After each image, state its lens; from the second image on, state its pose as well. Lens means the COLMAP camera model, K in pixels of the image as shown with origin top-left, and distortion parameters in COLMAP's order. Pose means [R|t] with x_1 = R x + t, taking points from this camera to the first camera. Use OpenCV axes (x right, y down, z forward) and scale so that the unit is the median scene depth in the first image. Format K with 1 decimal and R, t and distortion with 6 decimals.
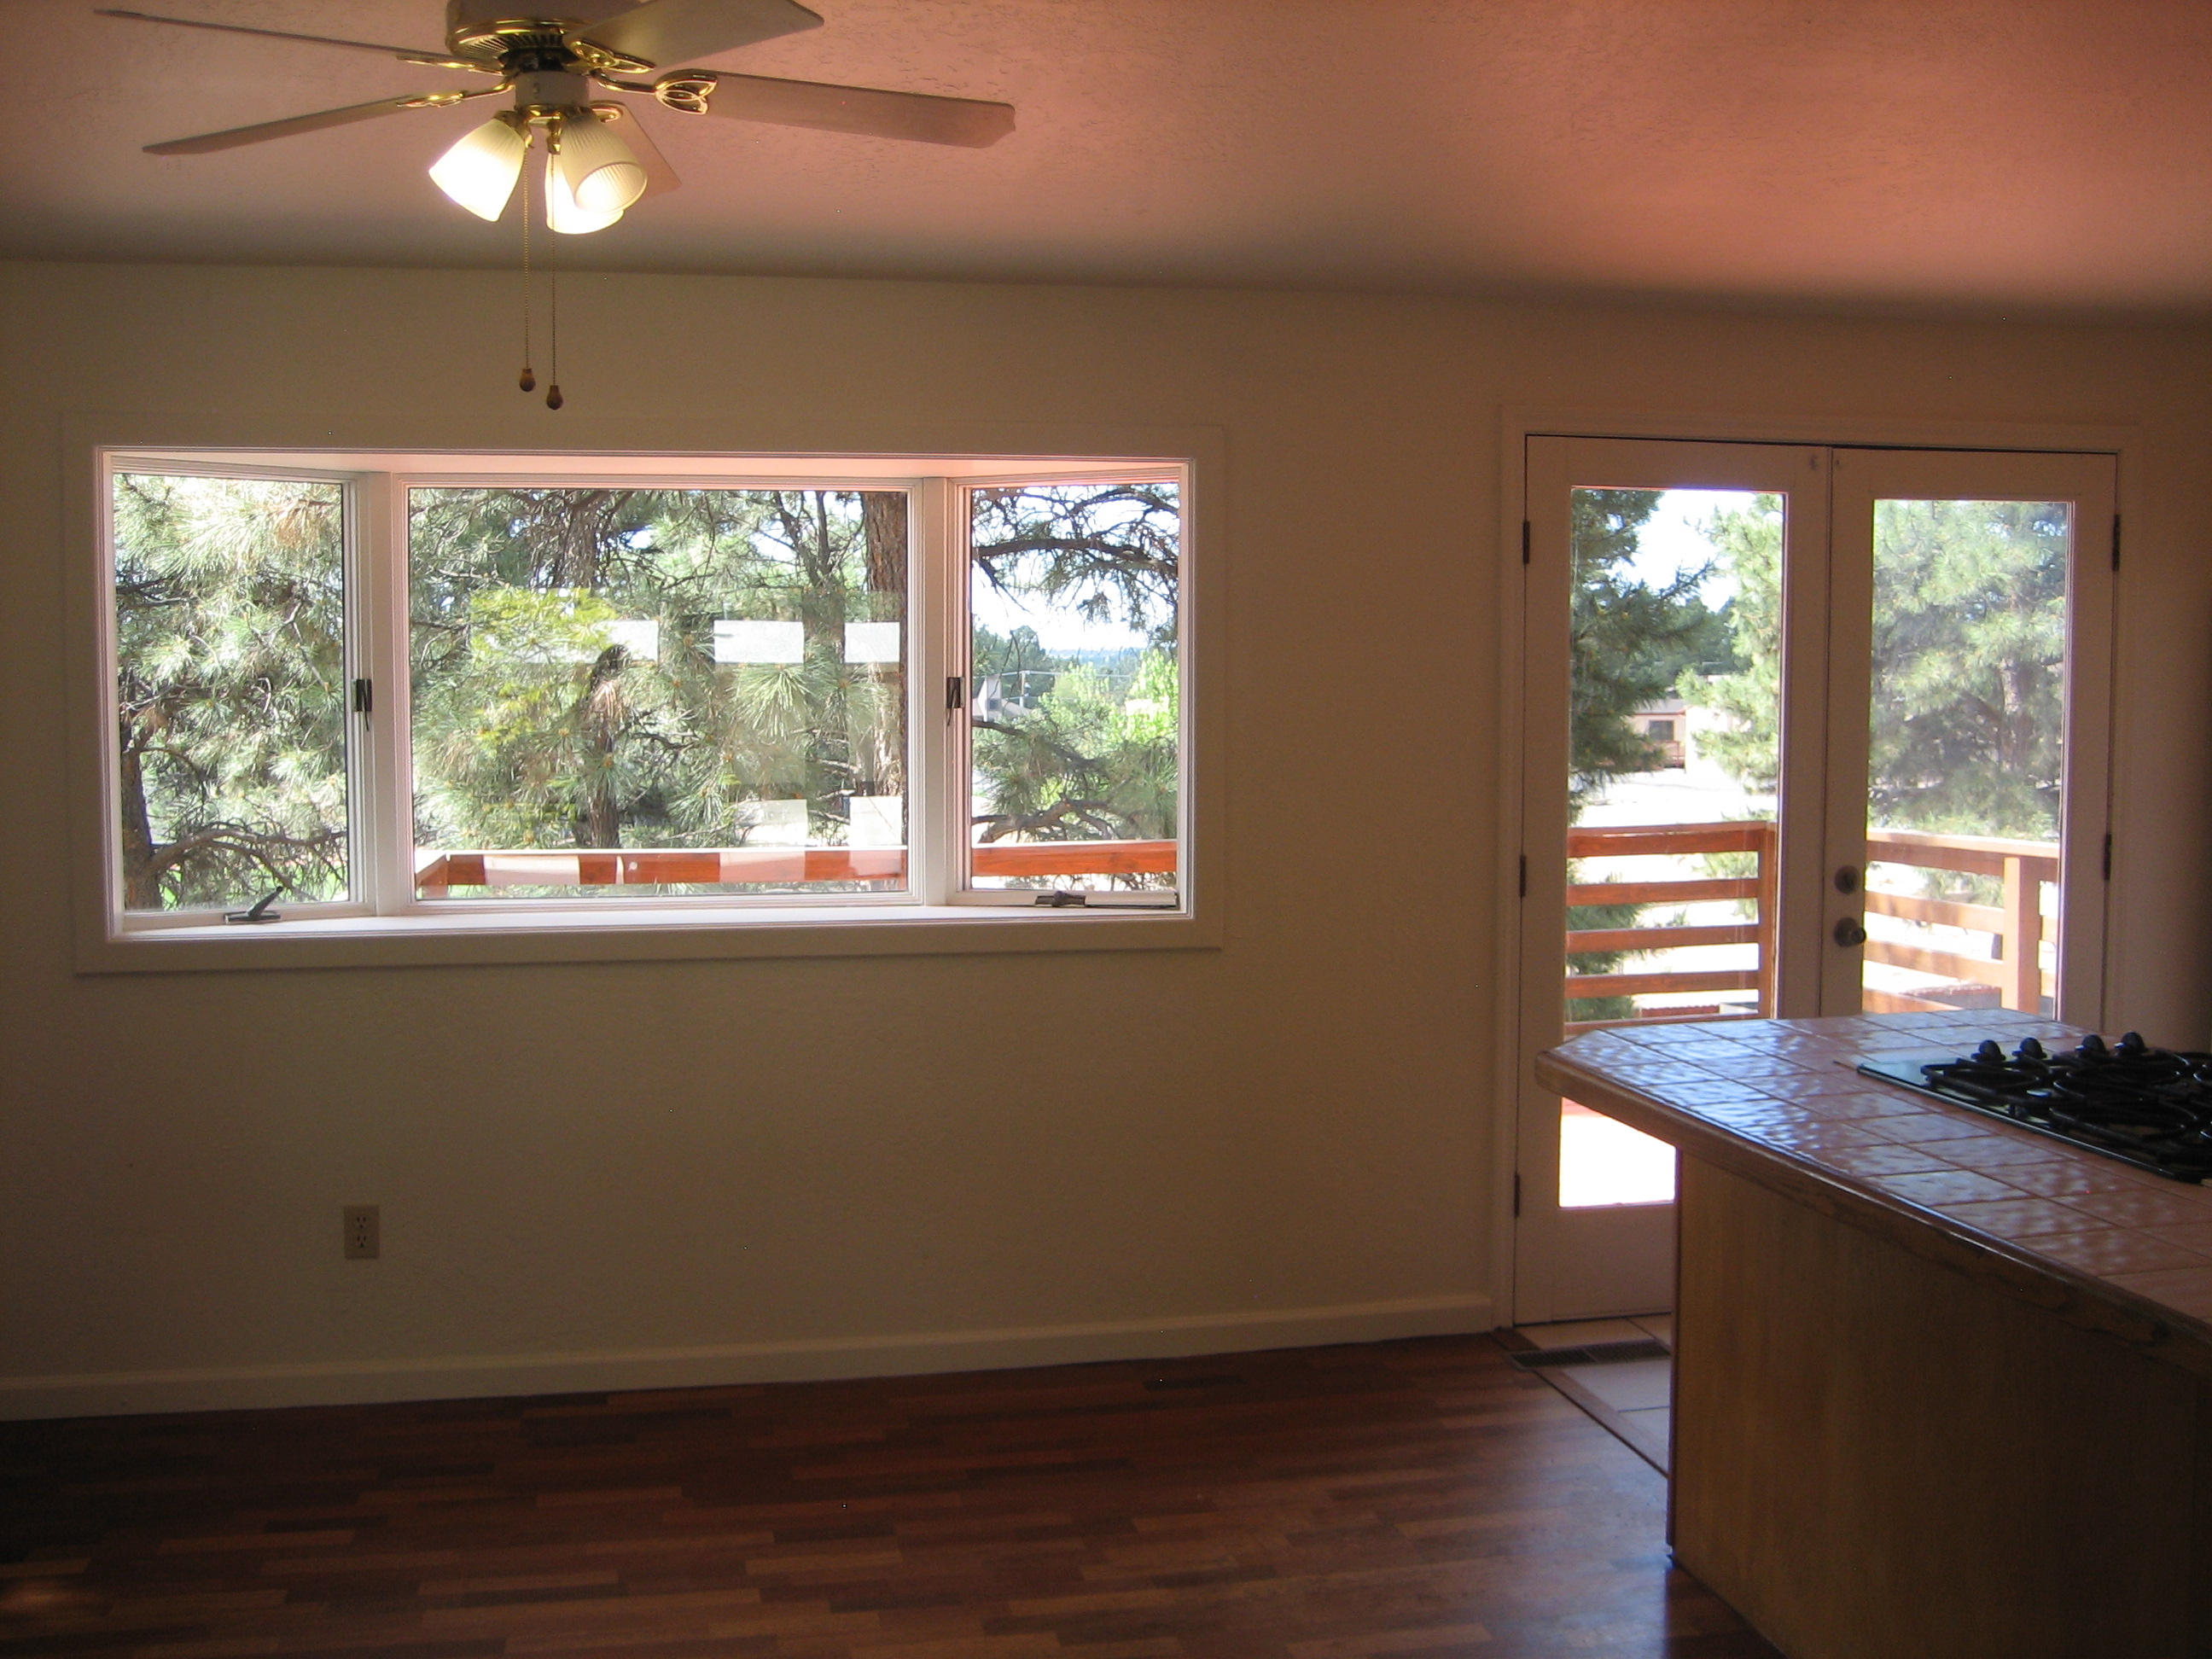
lens RADIAL K [[2253.0, 0, 1080.0], [0, 2253.0, 828.0], [0, 0, 1]] dist [-0.163399, 0.249917]
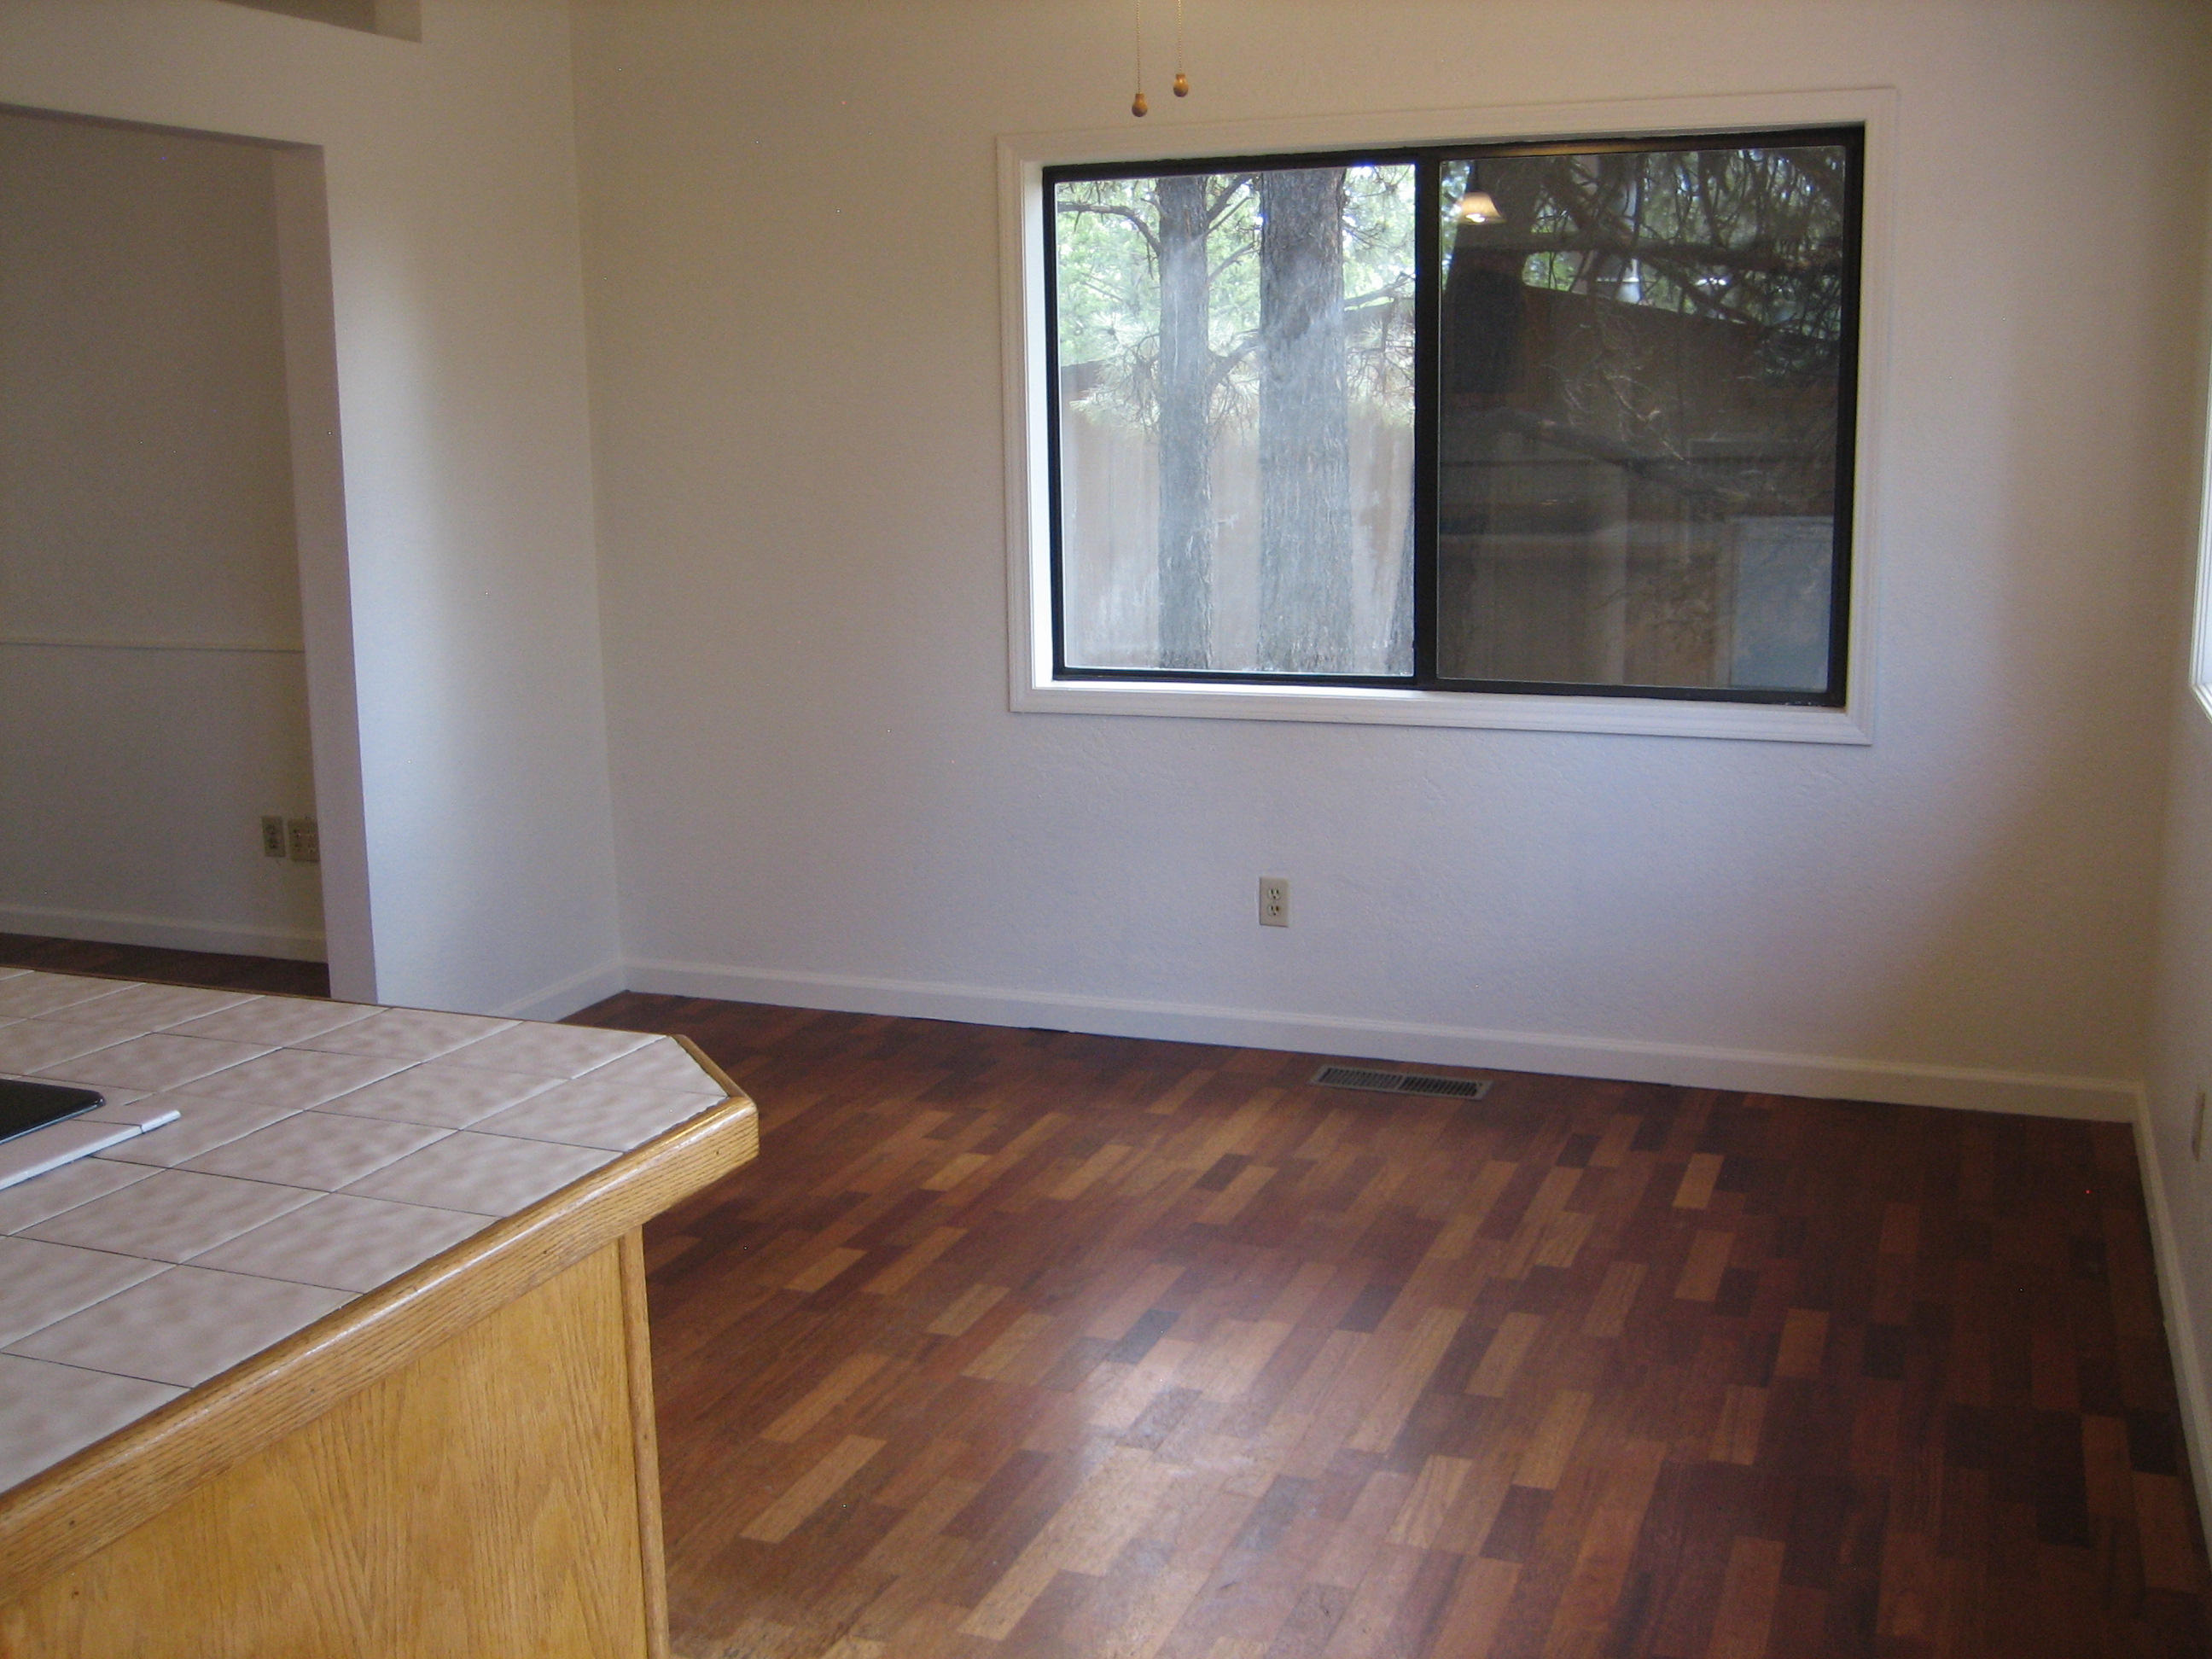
lens RADIAL K [[2253.0, 0, 1080.0], [0, 2253.0, 828.0], [0, 0, 1]] dist [-0.163399, 0.249917]
pose [[-0.548956, 0.162601, -0.819883, 0.554805], [-0.035895, 0.975405, 0.217478, -0.070393], [0.835080, 0.148816, -0.529617, 1.258280]]
